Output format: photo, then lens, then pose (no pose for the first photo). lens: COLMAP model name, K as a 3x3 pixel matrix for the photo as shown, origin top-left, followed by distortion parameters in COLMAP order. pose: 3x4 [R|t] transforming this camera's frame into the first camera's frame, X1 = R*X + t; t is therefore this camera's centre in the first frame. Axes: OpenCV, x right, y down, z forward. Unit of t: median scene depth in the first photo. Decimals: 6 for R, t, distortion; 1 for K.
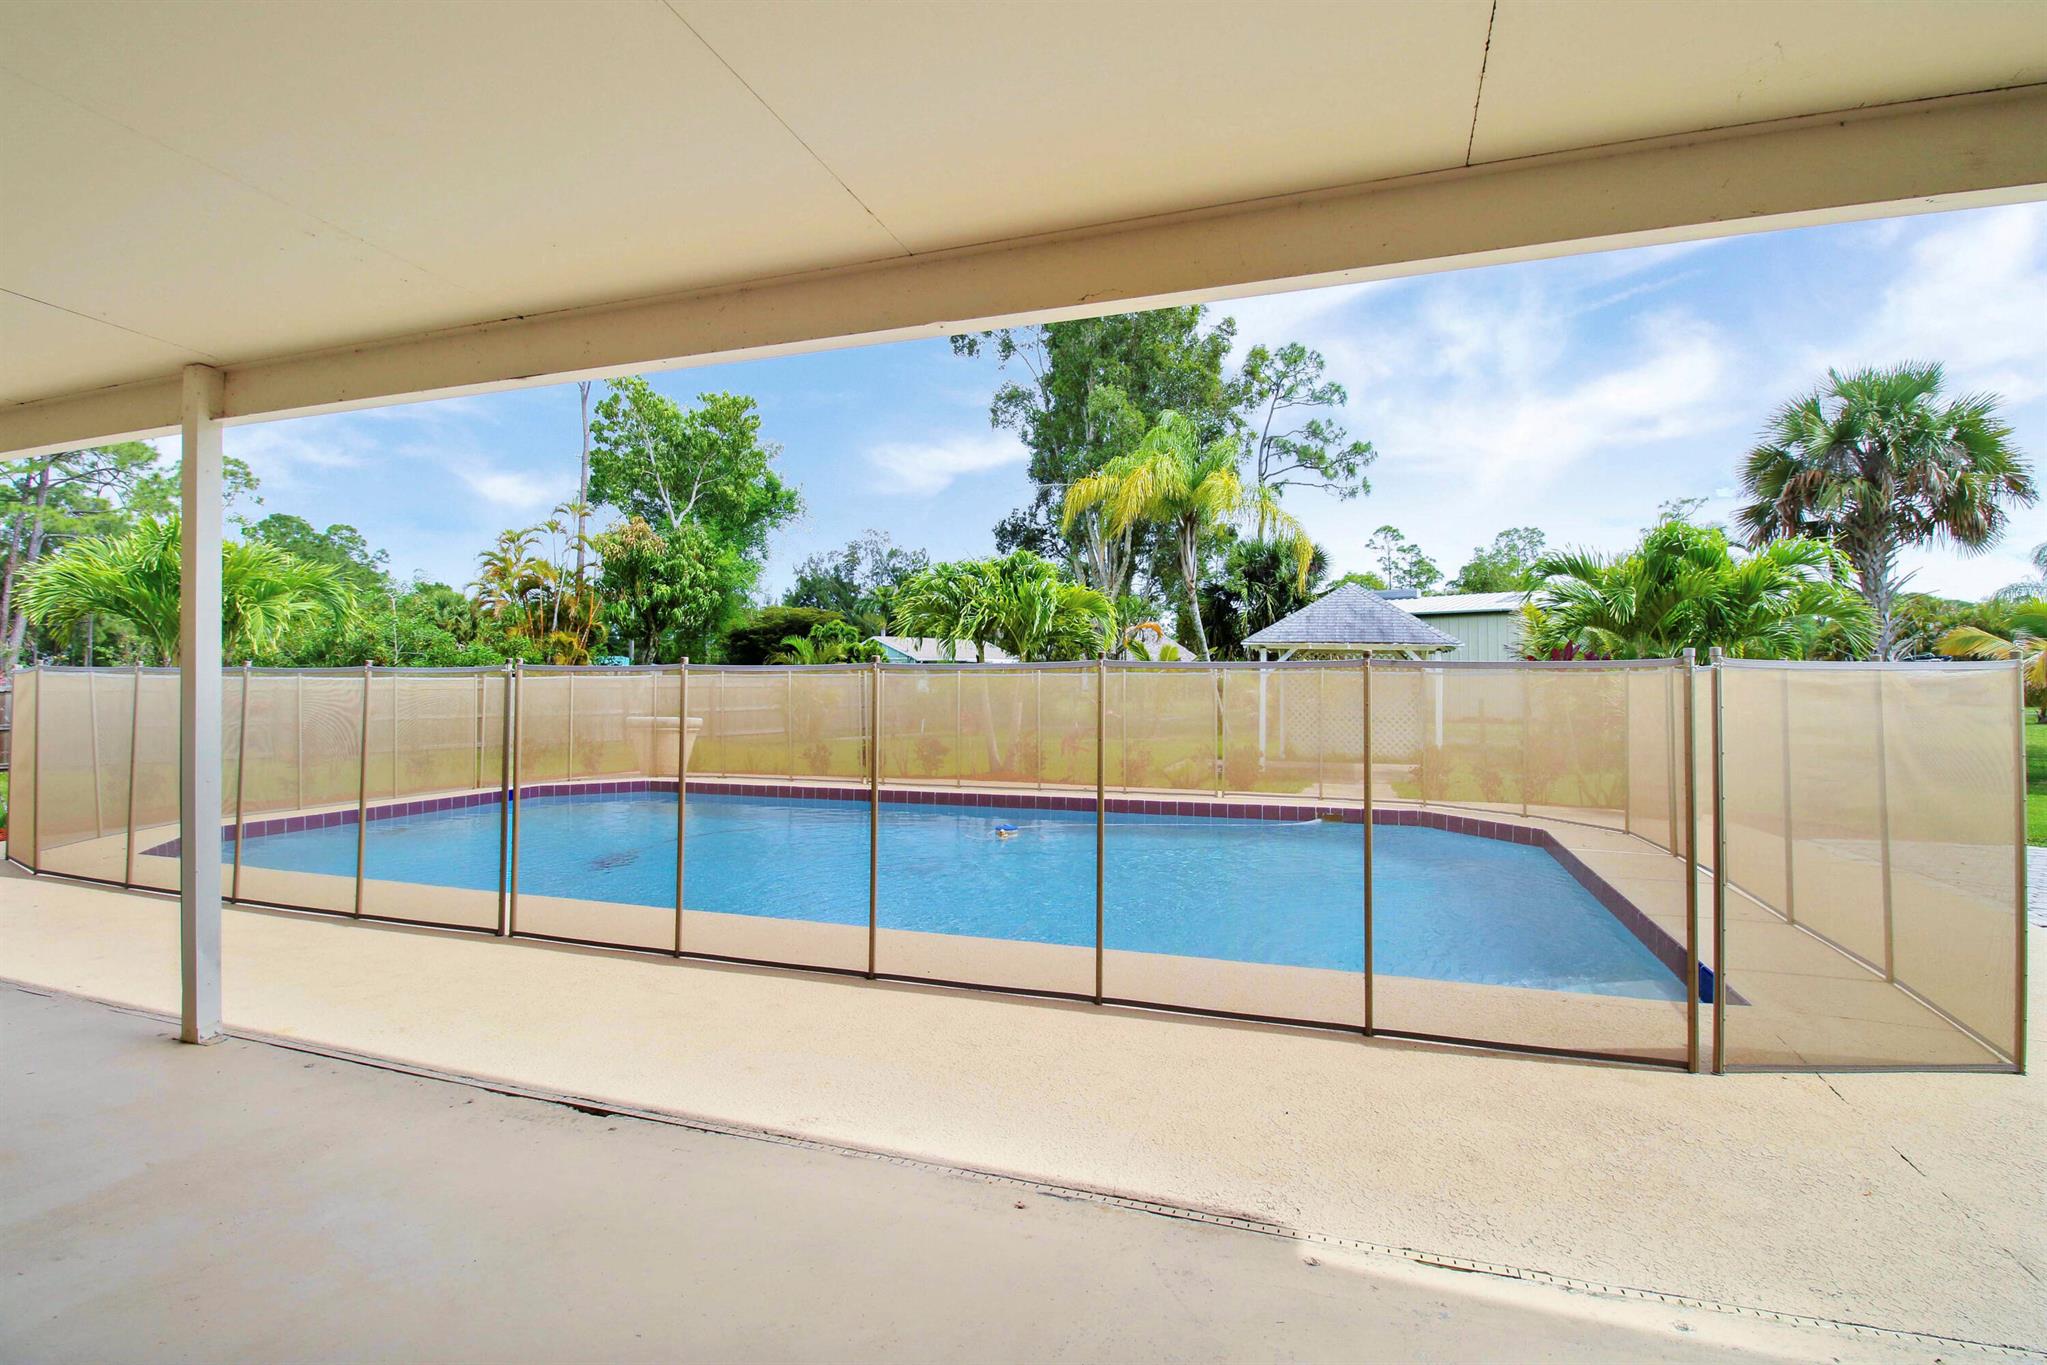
lens RADIAL K [[942.2, 0, 1029.8], [0, 942.2, 657.6], [0, 0, 1]] dist [-0.001069, -0.000129]
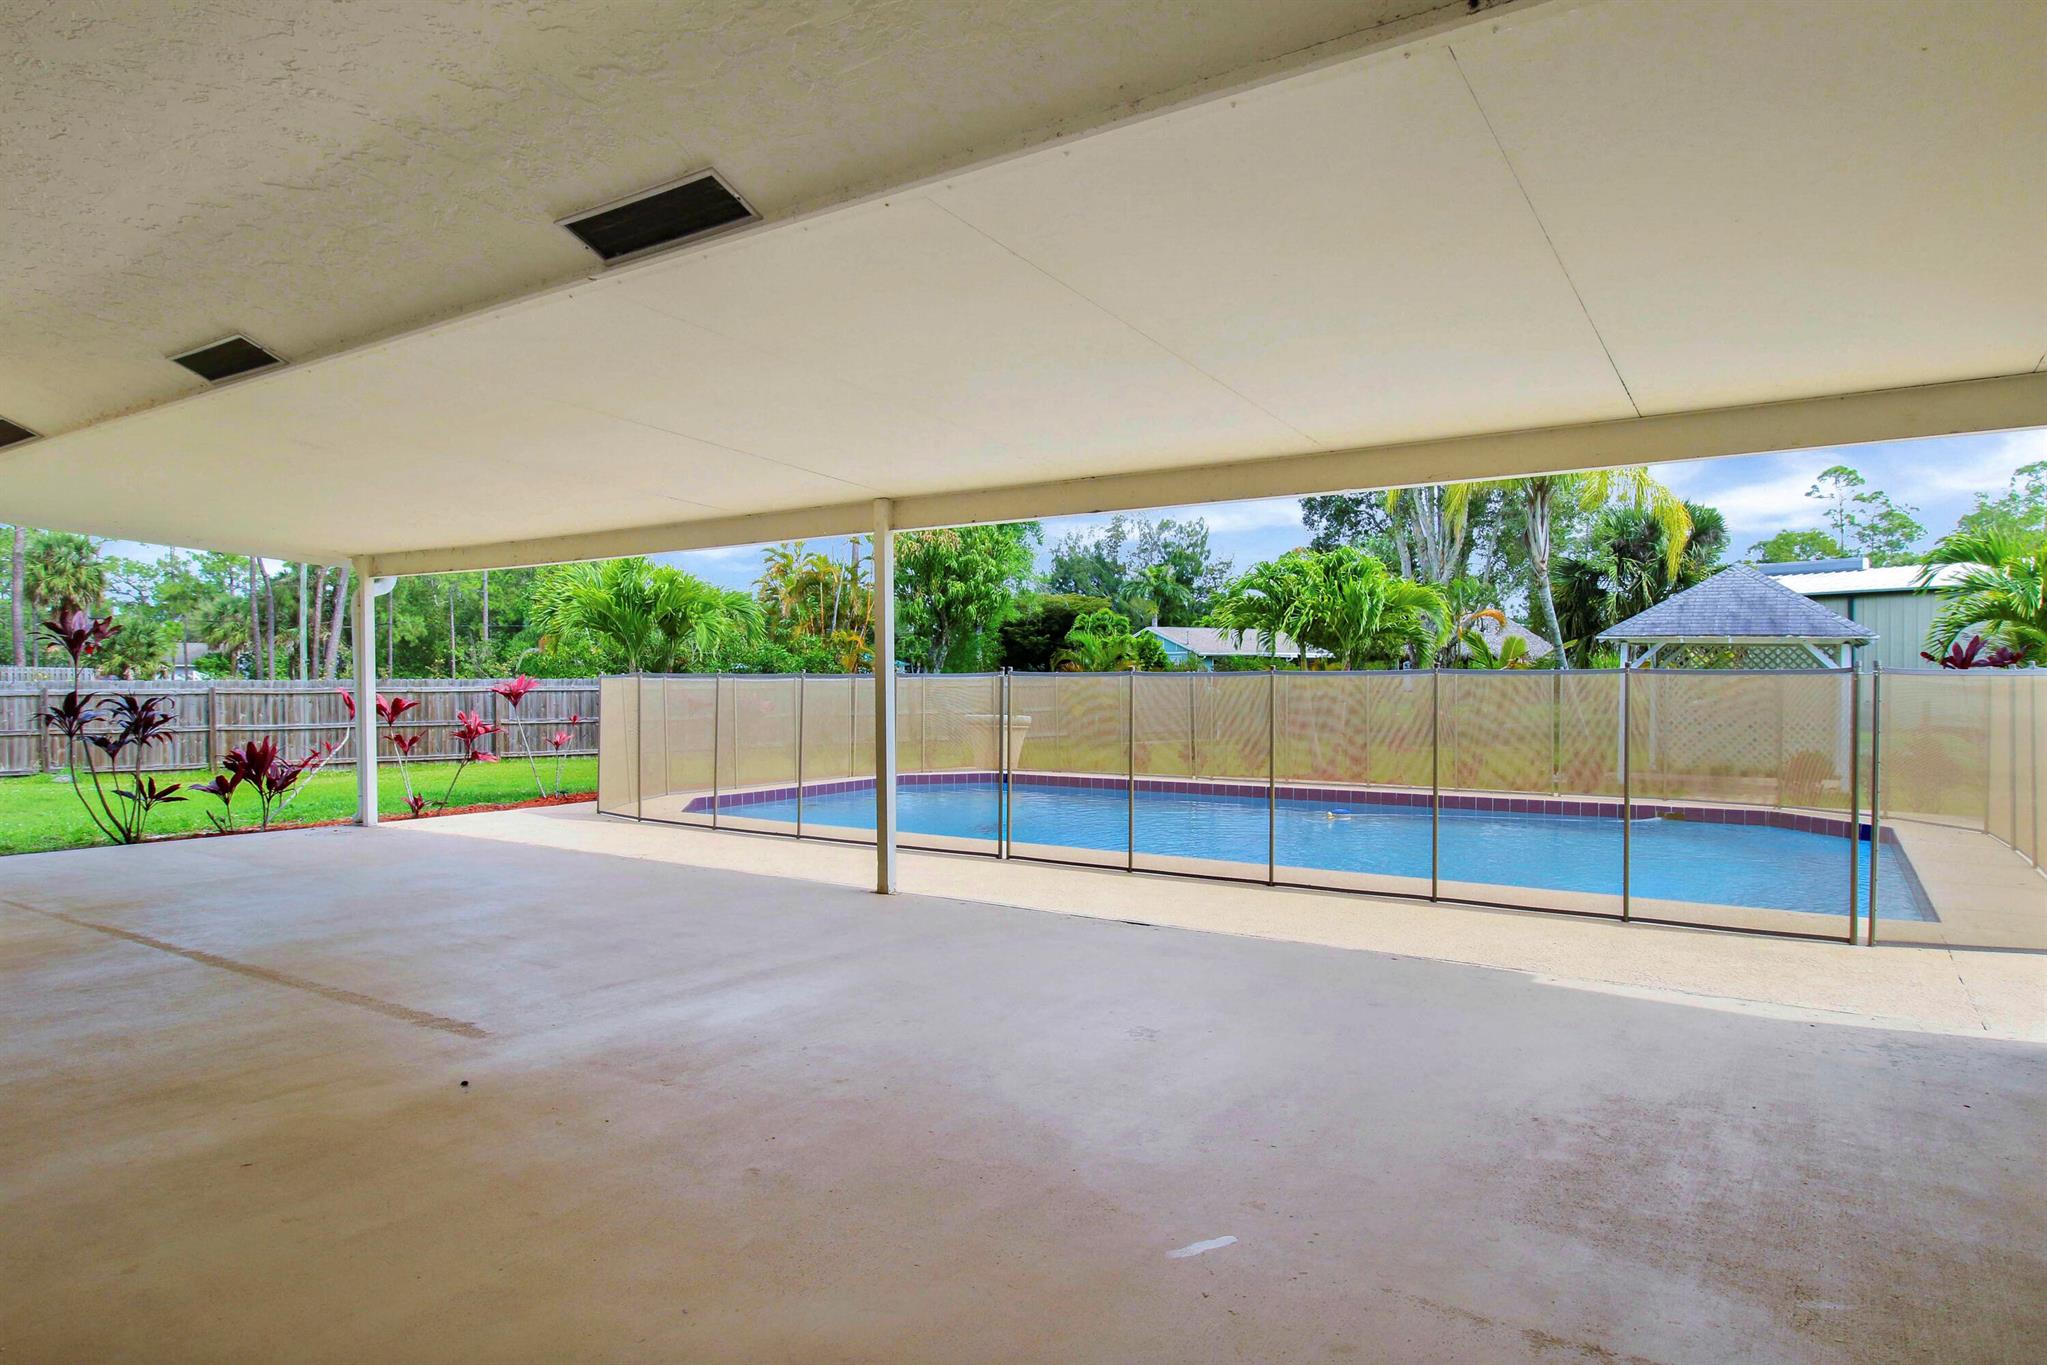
lens RADIAL K [[1197.2, 0, 1029.9], [0, 1197.2, 700.6], [0, 0, 1]] dist [0.002296, 0.000398]
pose [[0.970296, 0.001963, -0.241912, -0.013078], [0.008544, 0.999065, 0.042378, -0.004911], [0.241769, -0.043187, 0.969372, -0.142571]]
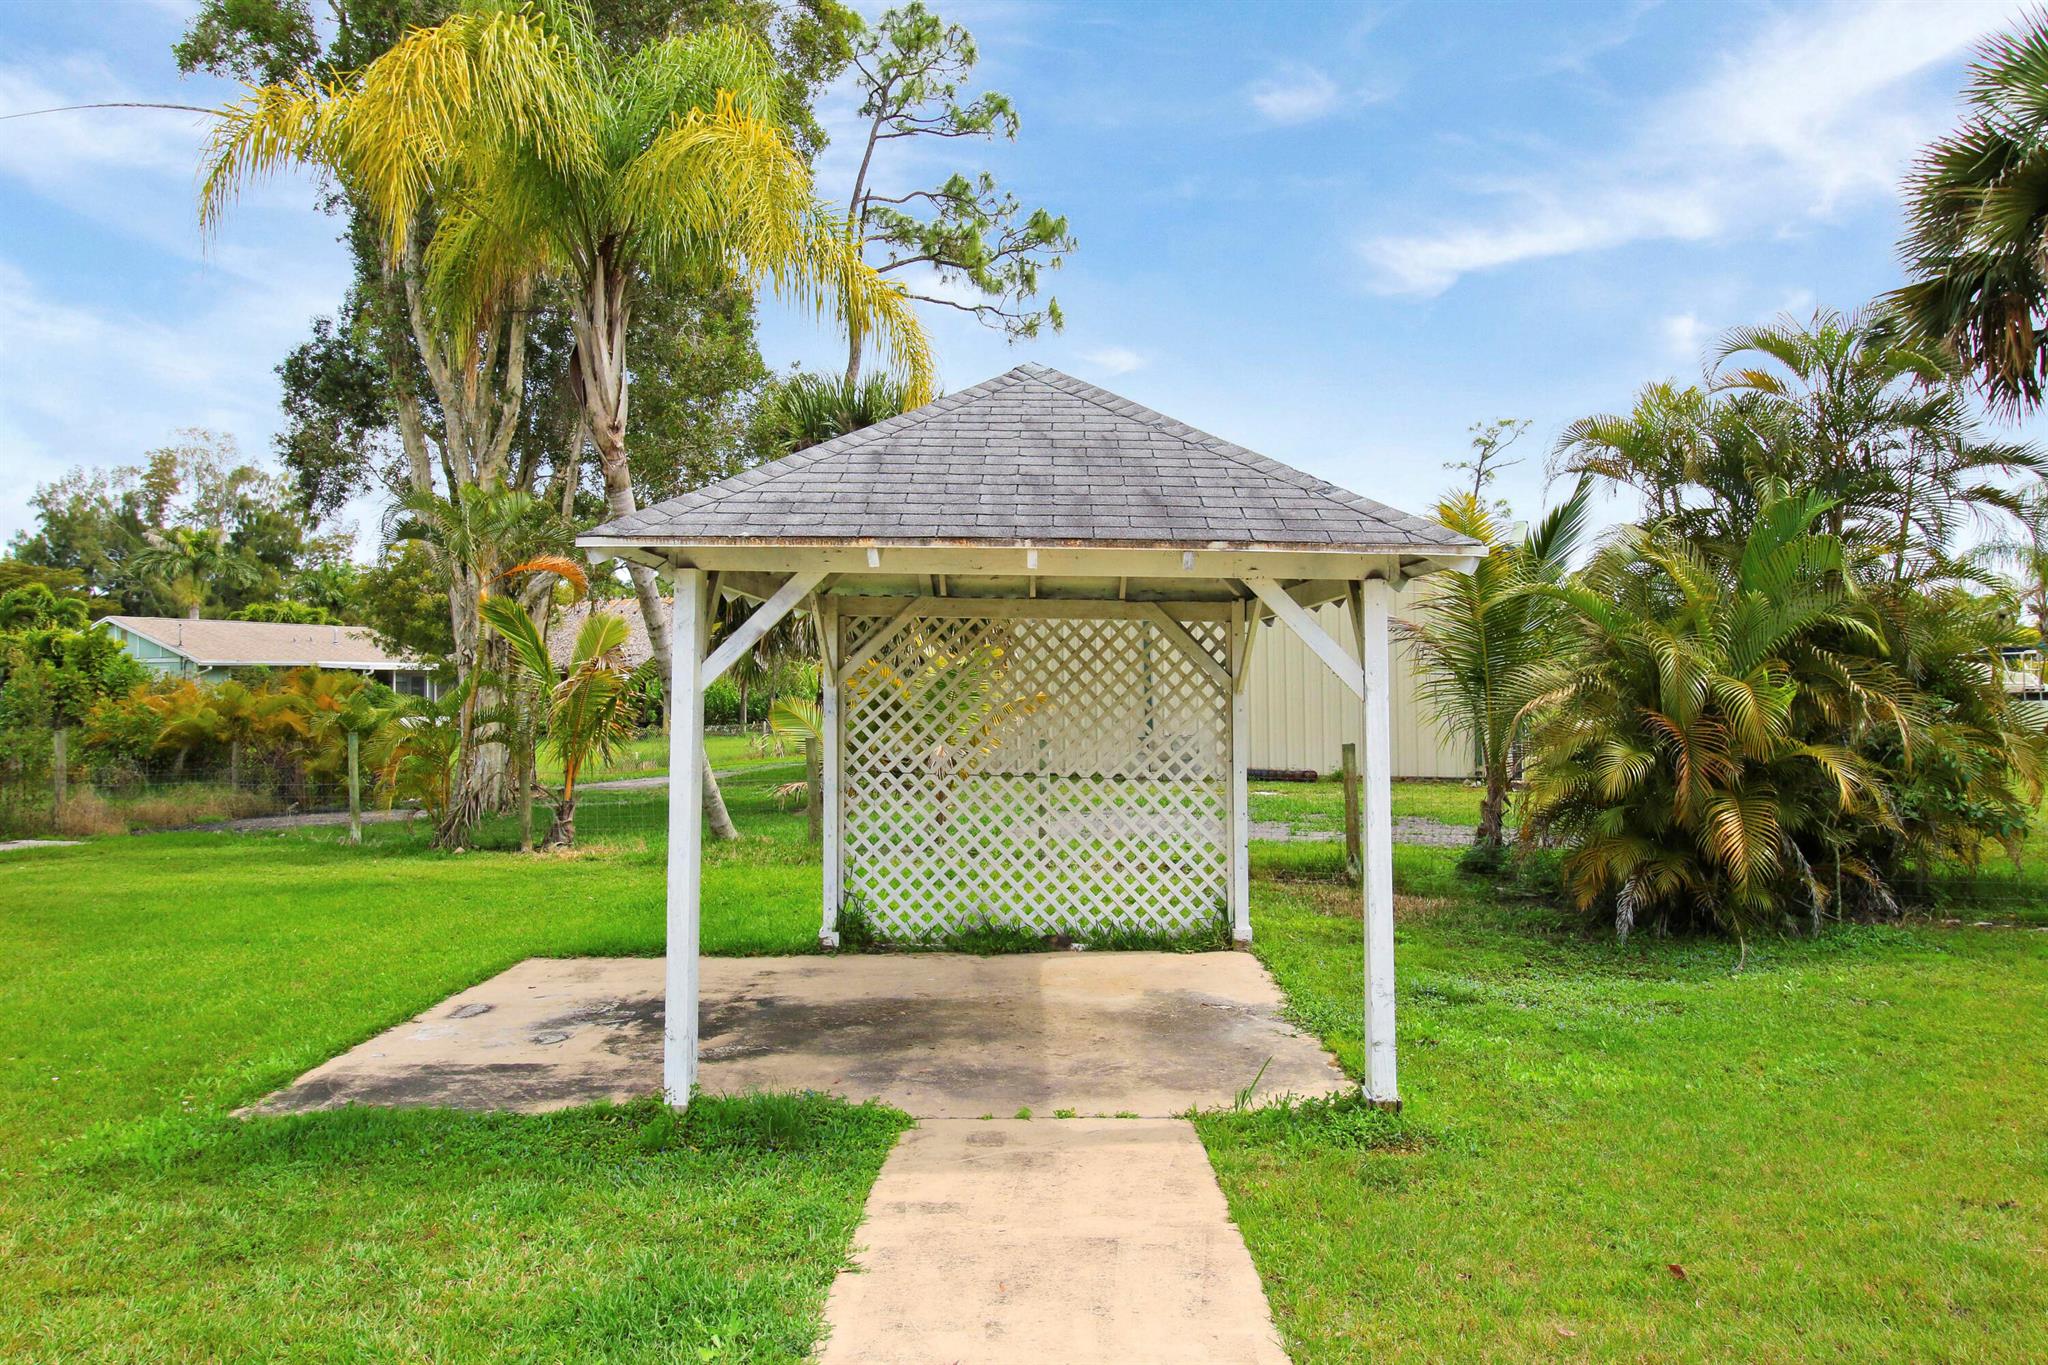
lens RADIAL K [[994.5, 0, 1048.5], [0, 994.5, 671.9], [0, 0, 1]] dist [0.001562, -0.012475]
pose [[0.937381, 0.001593, 0.348303, 0.240607], [-0.000849, 0.999997, -0.002288, 0.016073], [-0.348306, 0.001849, 0.937379, 0.719070]]
